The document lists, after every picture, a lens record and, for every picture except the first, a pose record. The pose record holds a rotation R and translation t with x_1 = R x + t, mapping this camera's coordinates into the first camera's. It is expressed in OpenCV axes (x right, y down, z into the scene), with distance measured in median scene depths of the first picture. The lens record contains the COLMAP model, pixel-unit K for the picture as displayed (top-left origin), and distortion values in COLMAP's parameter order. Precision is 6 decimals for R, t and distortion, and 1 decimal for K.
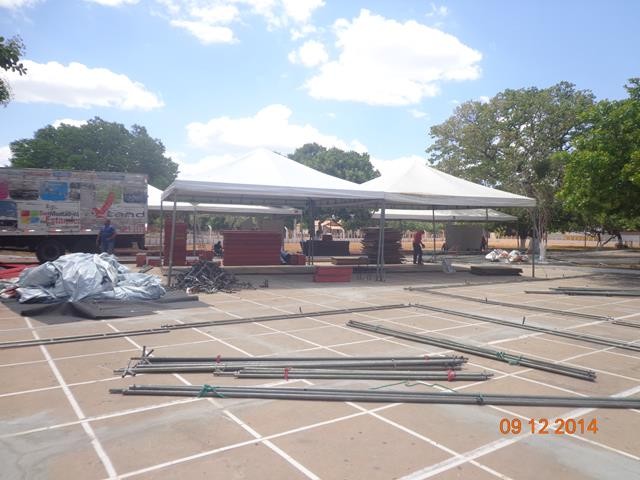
lens RADIAL K [[449.1, 0, 319.6], [0, 449.1, 251.2], [0, 0, 1]] dist [0.000503, 0.000526]
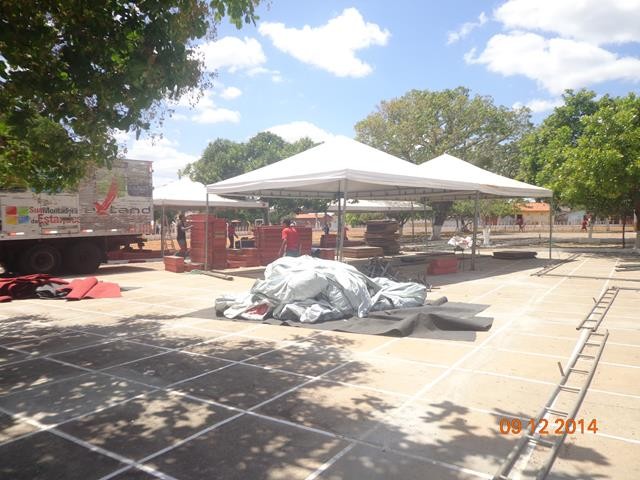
lens RADIAL K [[449.1, 0, 319.6], [0, 449.1, 251.2], [0, 0, 1]] dist [0.000503, 0.000526]
pose [[0.938785, -0.047943, 0.341151, -0.414395], [0.042215, 0.998815, 0.024197, -0.012797], [-0.341907, -0.008314, 0.939697, 0.116467]]
